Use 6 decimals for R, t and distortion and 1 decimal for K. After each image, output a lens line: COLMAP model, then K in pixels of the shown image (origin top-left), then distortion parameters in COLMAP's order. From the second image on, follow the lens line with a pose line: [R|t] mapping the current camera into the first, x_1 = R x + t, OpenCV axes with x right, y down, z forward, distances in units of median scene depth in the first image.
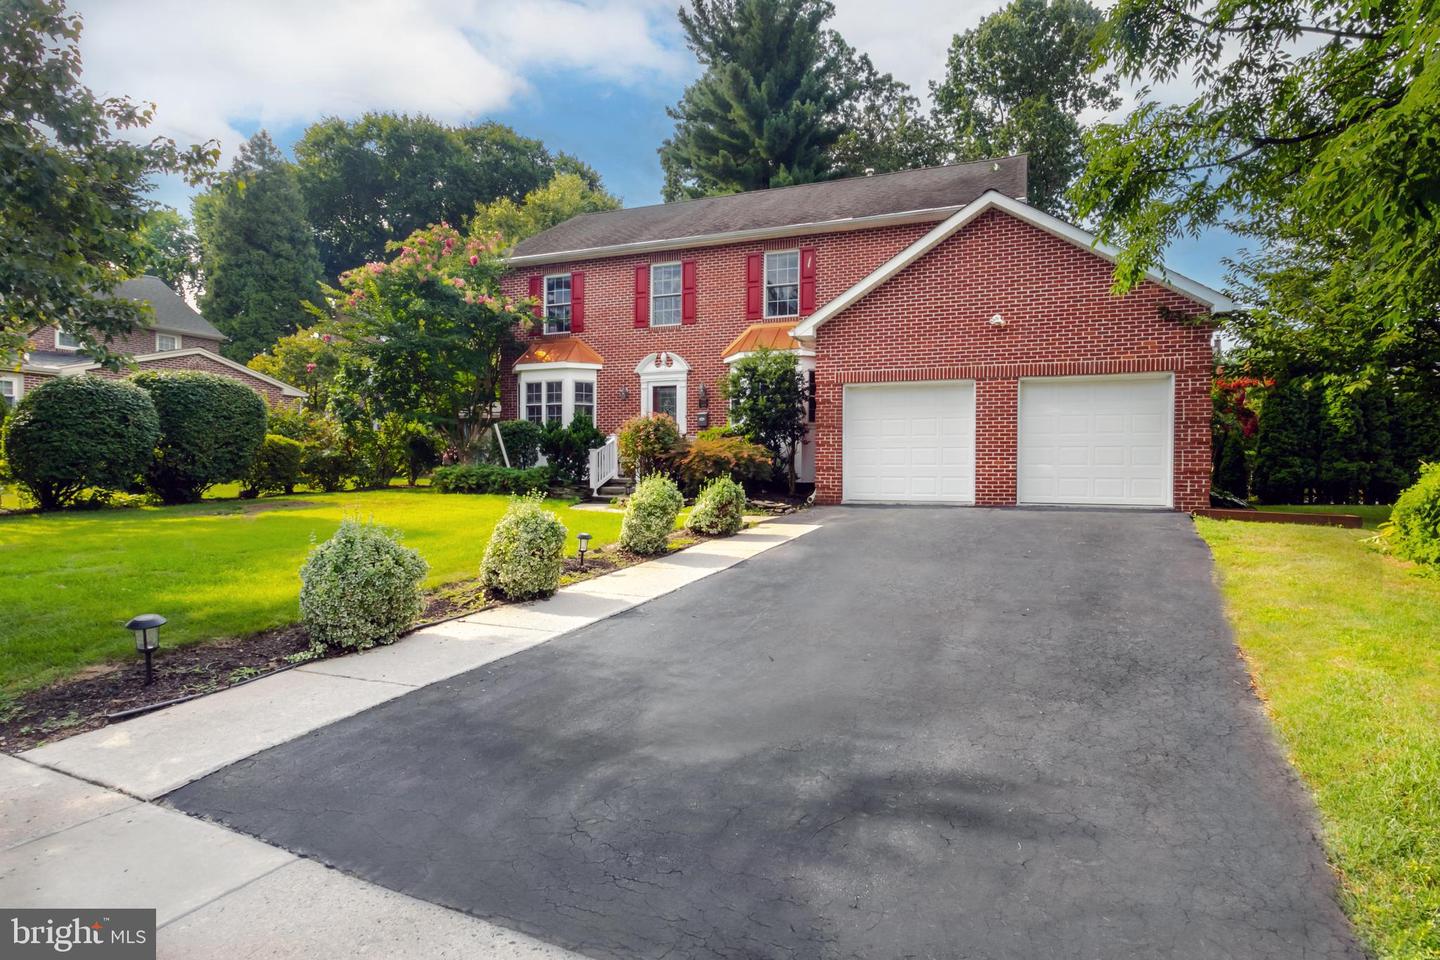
lens RADIAL K [[701.8, 0, 718.7], [0, 701.8, 466.4], [0, 0, 1]] dist [0.000568, 0.000008]
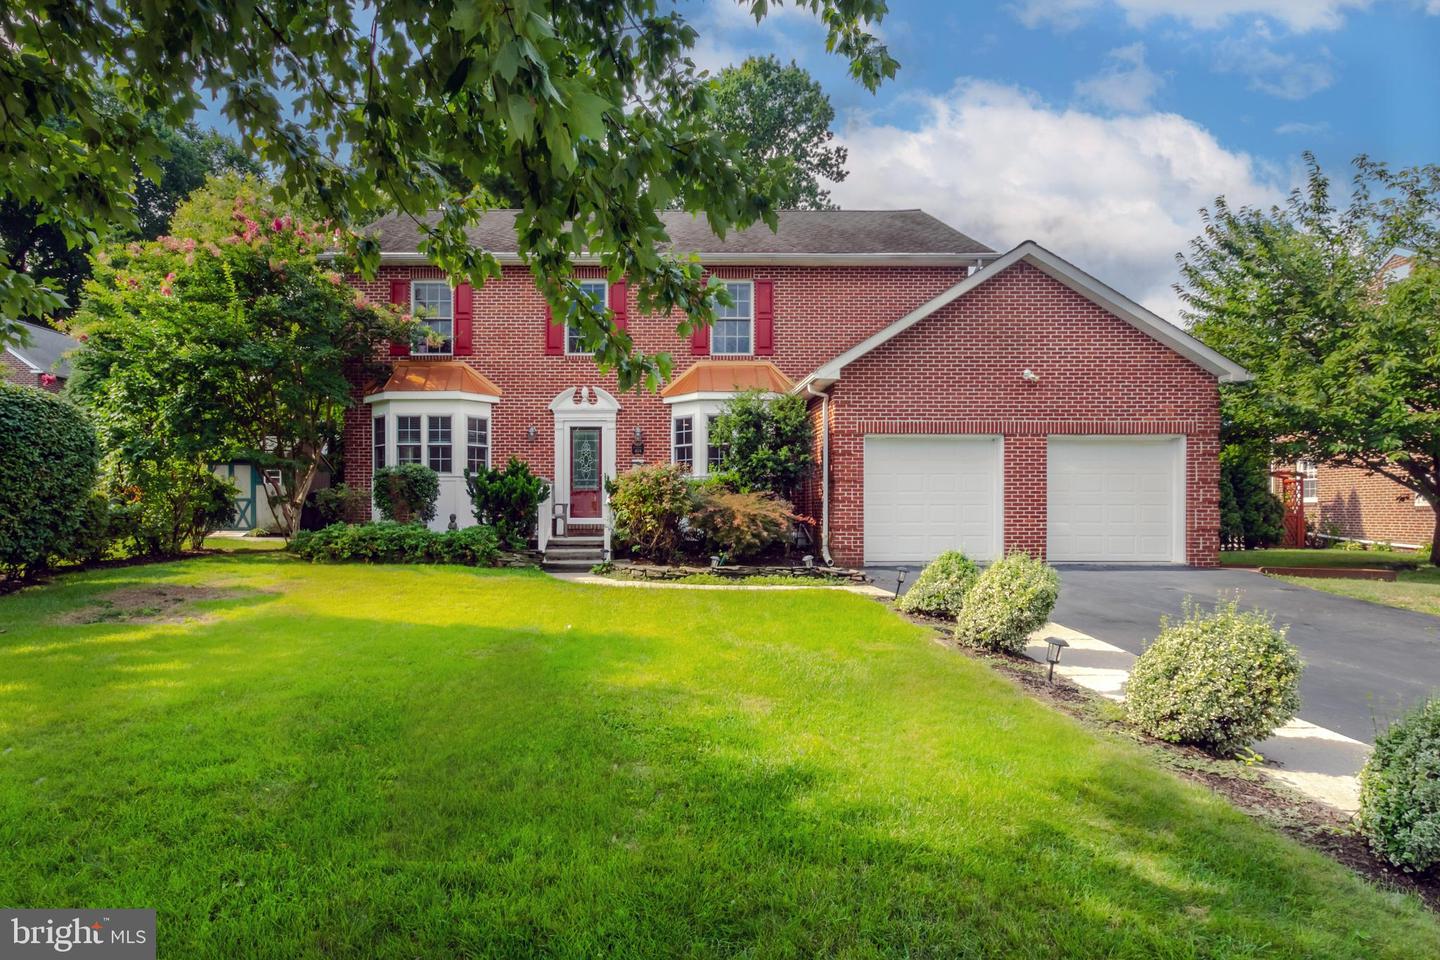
lens RADIAL K [[735.7, 0, 720.2], [0, 735.7, 515.6], [0, 0, 1]] dist [-0.000655, 0.000083]
pose [[0.939241, -0.003270, 0.343243, -0.239968], [0.002268, 0.999992, 0.003323, -0.011607], [-0.343251, -0.002342, 0.939241, 0.124183]]
